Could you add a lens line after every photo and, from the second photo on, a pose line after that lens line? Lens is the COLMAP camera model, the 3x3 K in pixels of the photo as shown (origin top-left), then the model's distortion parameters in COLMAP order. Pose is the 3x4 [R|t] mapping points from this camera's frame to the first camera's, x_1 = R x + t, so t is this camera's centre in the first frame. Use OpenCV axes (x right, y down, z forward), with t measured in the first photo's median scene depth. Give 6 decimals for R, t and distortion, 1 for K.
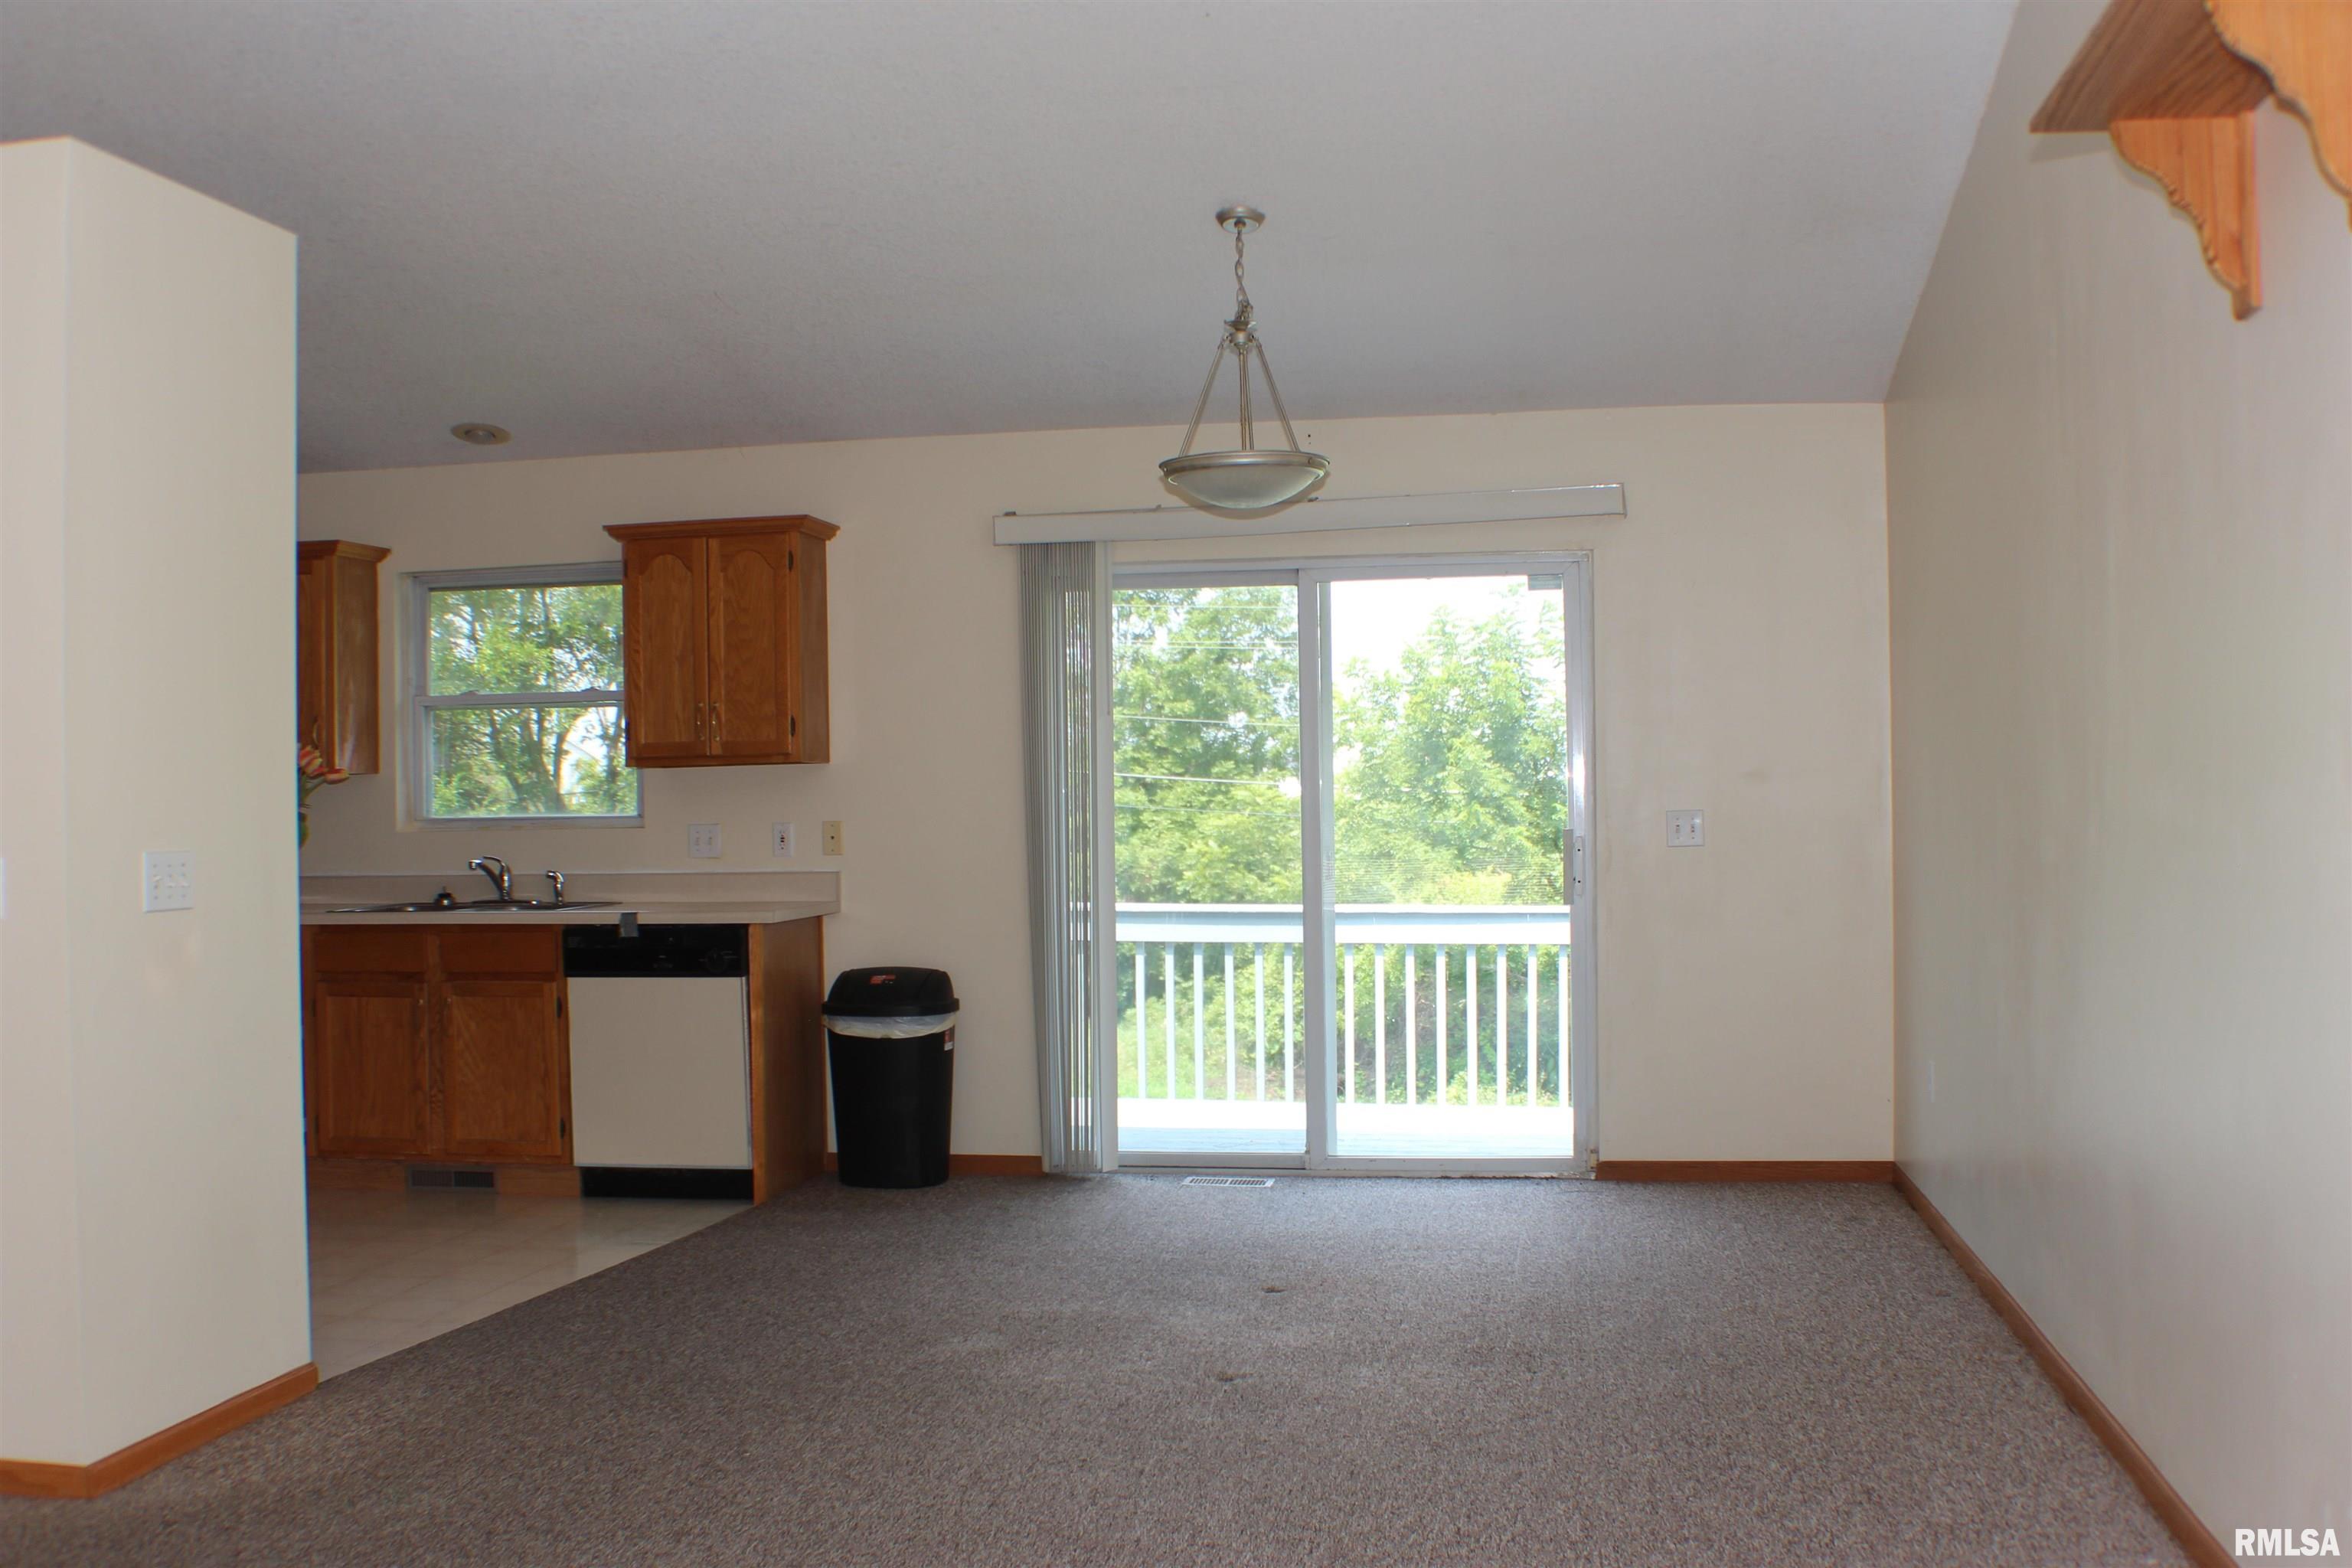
lens RADIAL K [[2353.6, 0, 1176.0], [0, 2353.6, 784.0], [0, 0, 1]] dist [-0.152960, -0.002221]
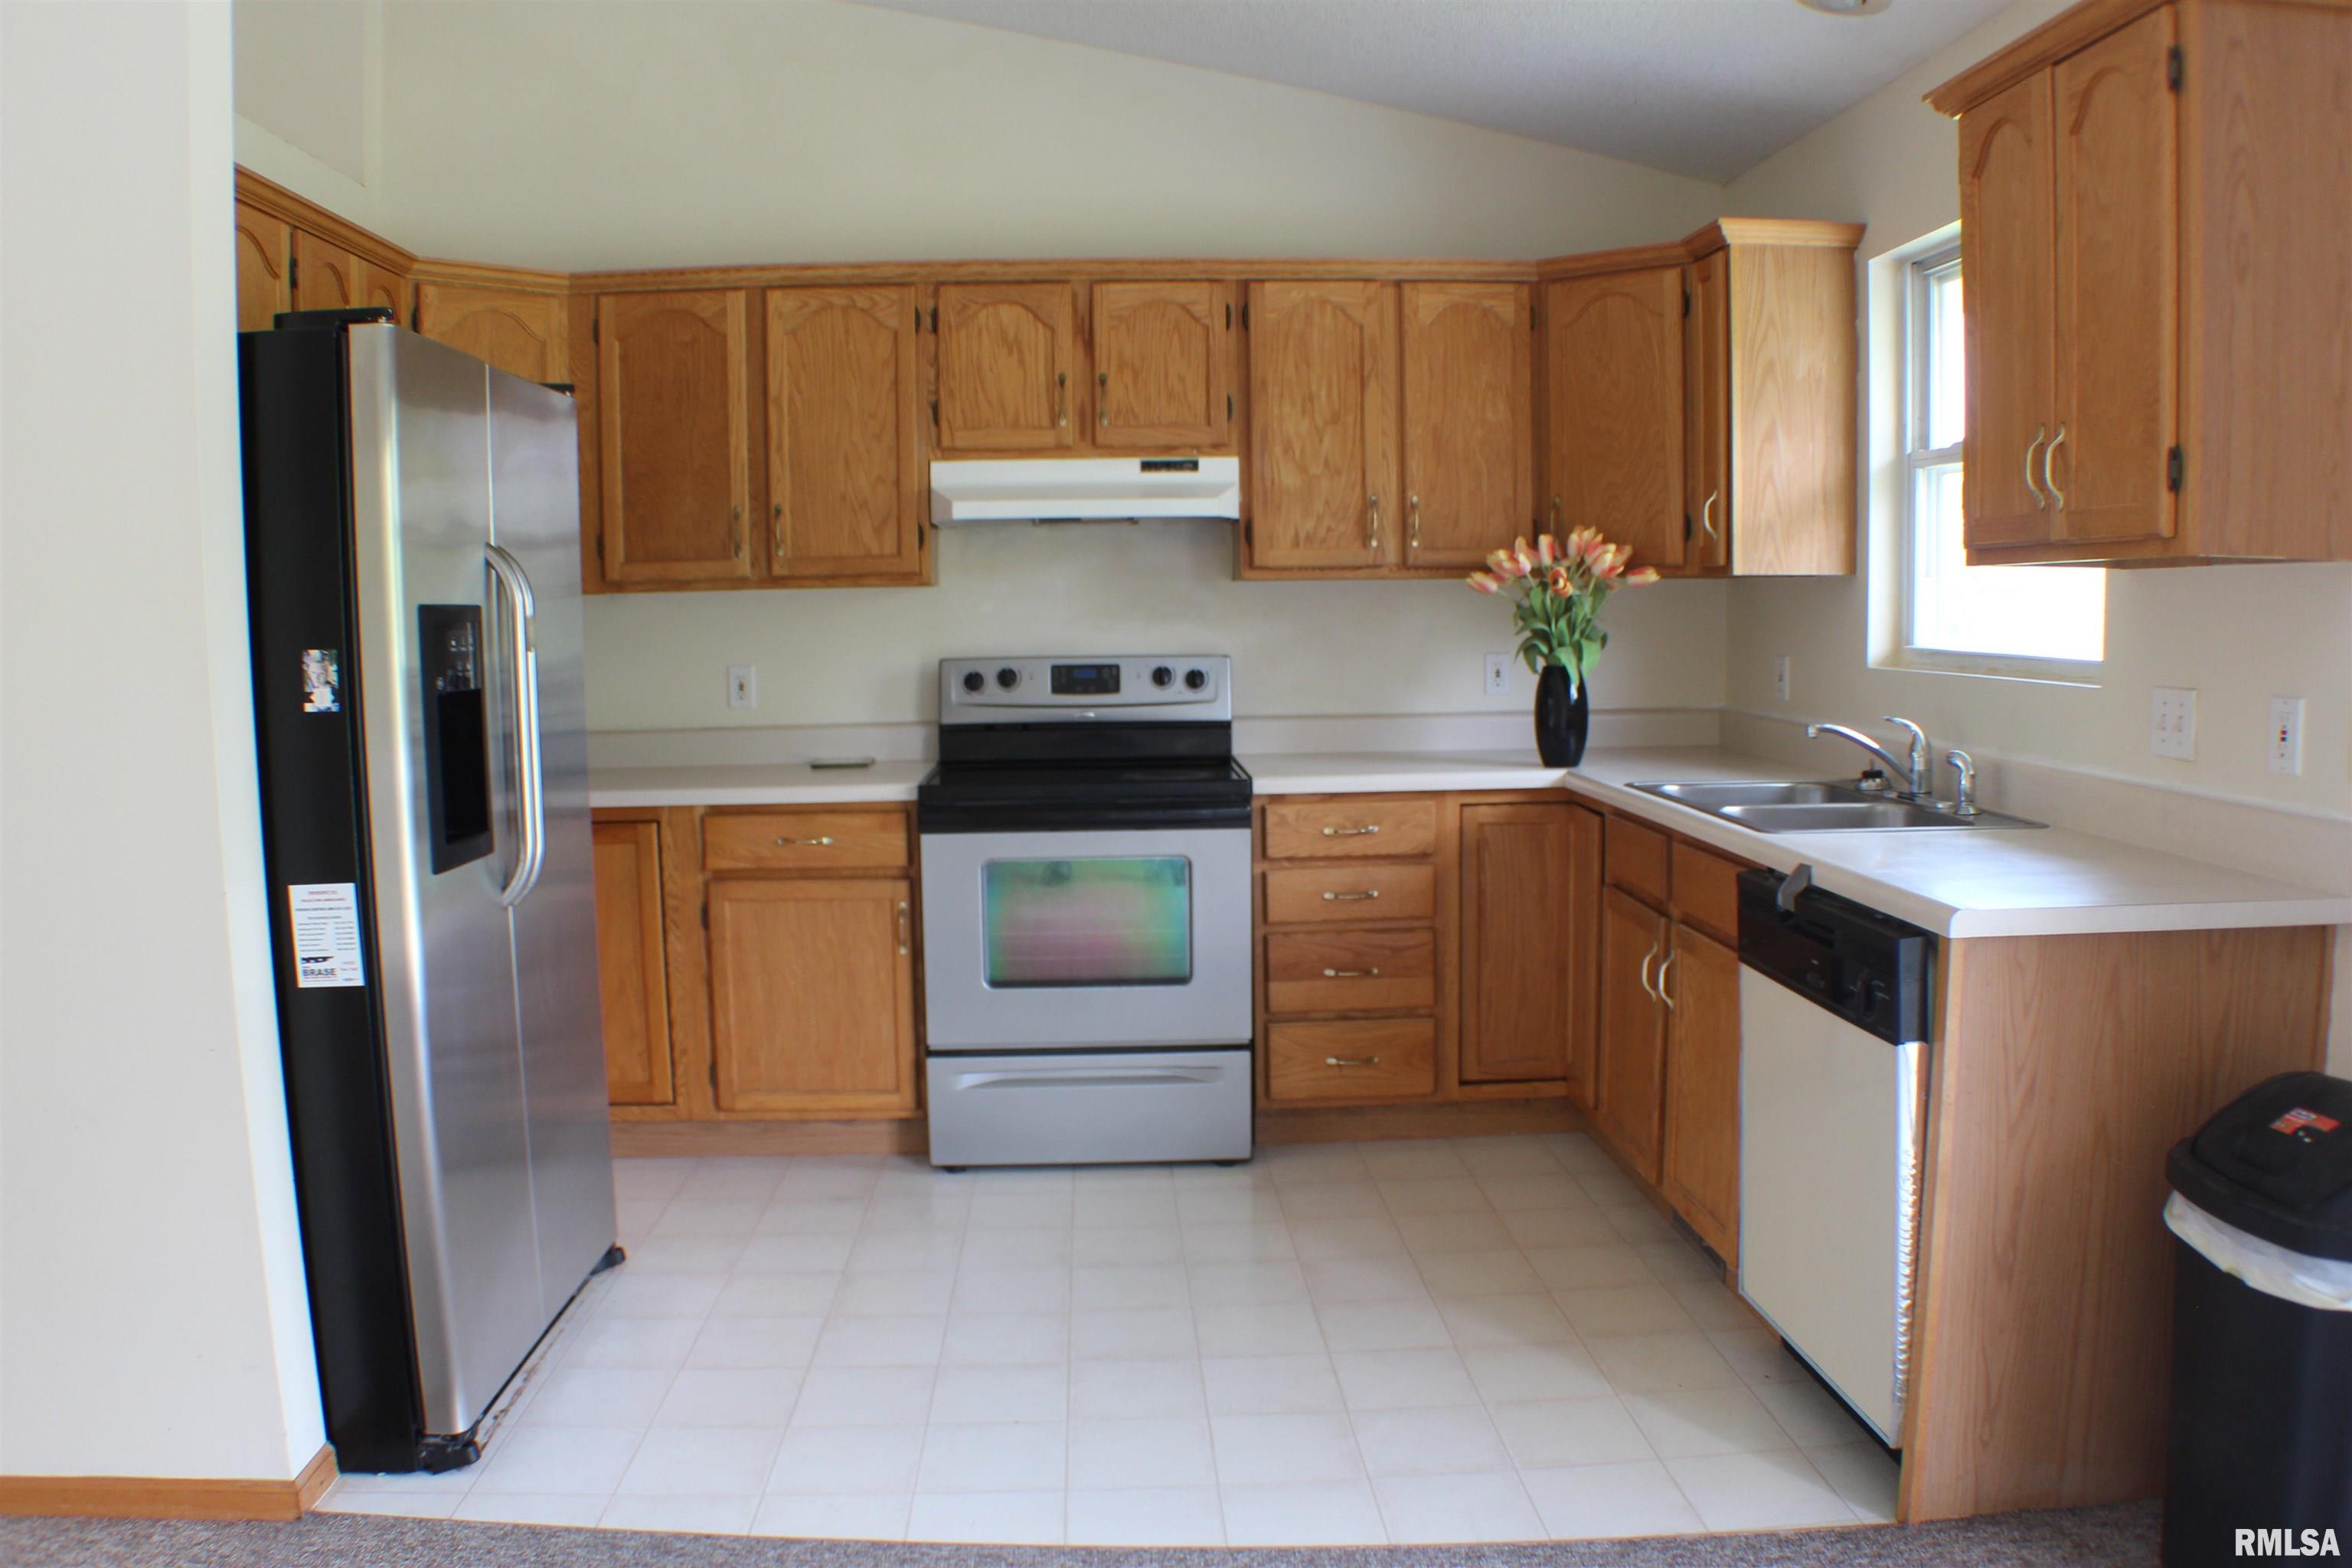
lens RADIAL K [[1757.6, 0, 1176.0], [0, 1757.6, 784.0], [0, 0, 1]] dist [-0.192807, 0.089330]
pose [[0.229255, 0.116133, -0.966414, 0.085484], [0.008411, 0.992584, 0.121273, -0.006344], [0.973330, -0.035931, 0.226578, 0.763545]]
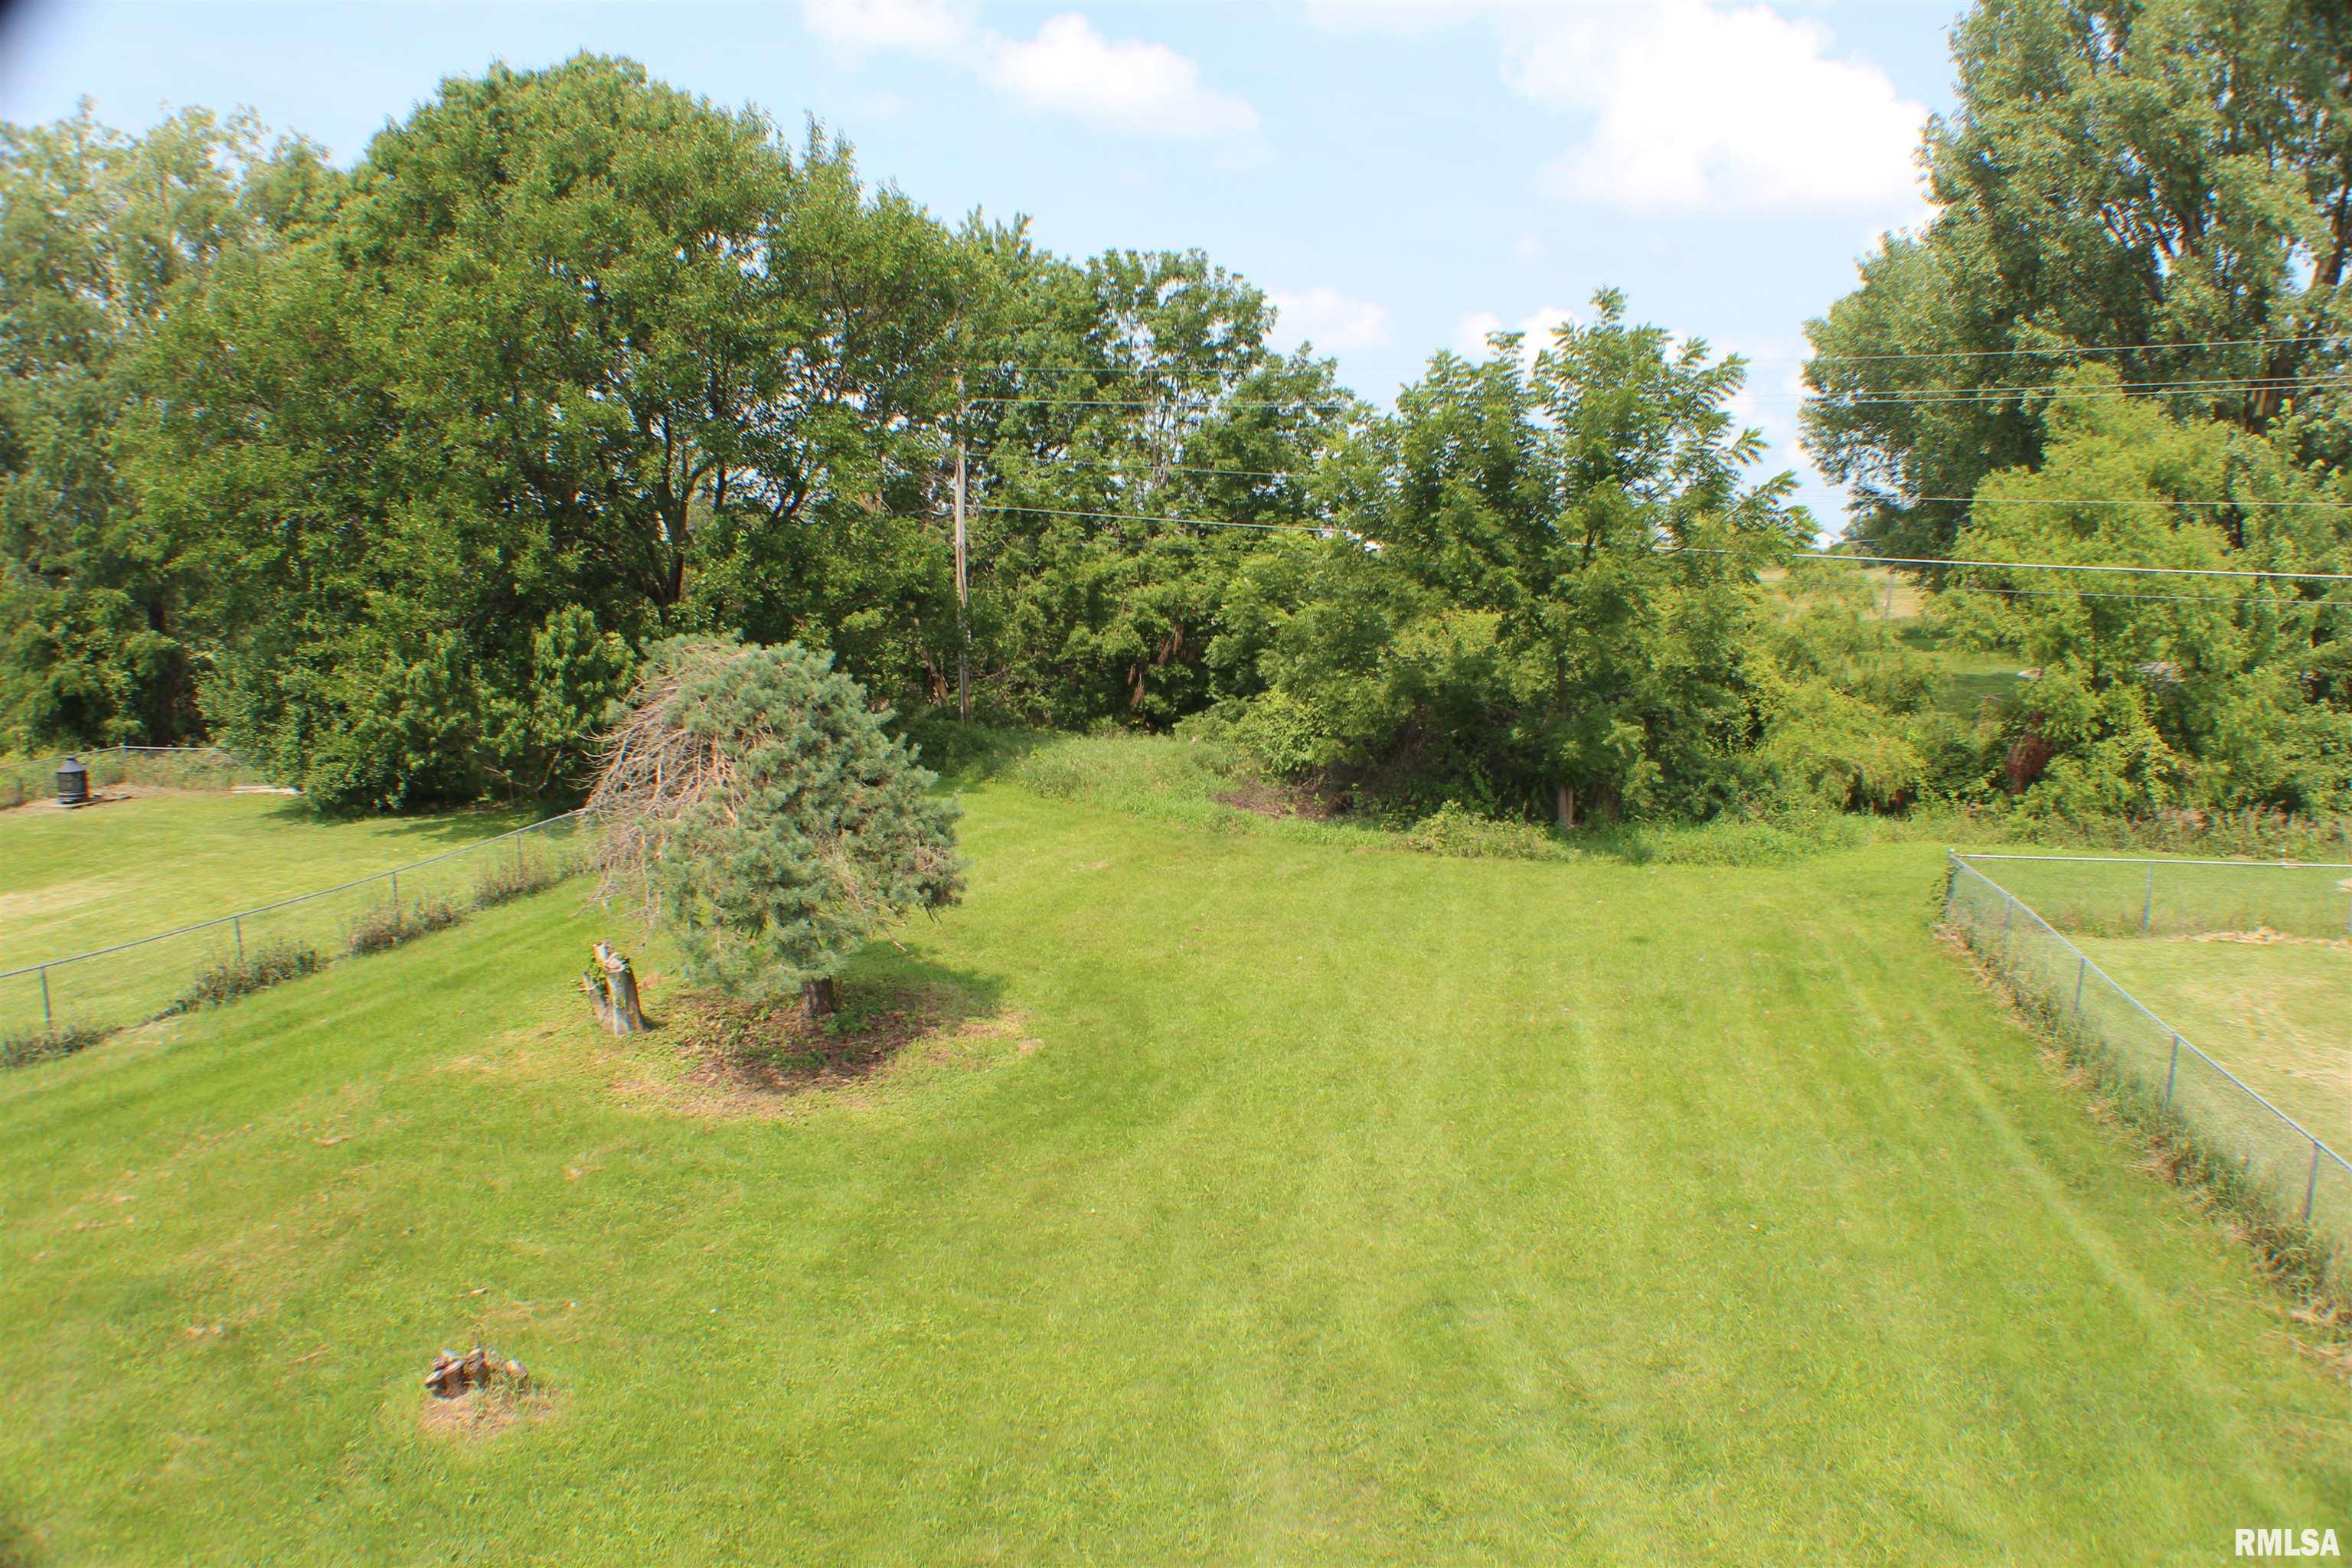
lens RADIAL K [[1557.4, 0, 1183.3], [0, 1557.4, 791.8], [0, 0, 1]] dist [-0.203312, 0.083901]
pose [[0.997174, 0.019113, -0.072656, 0.041048], [-0.007333, 0.987239, 0.159075, 0.006824], [0.074769, -0.158092, 0.984589, 0.233744]]
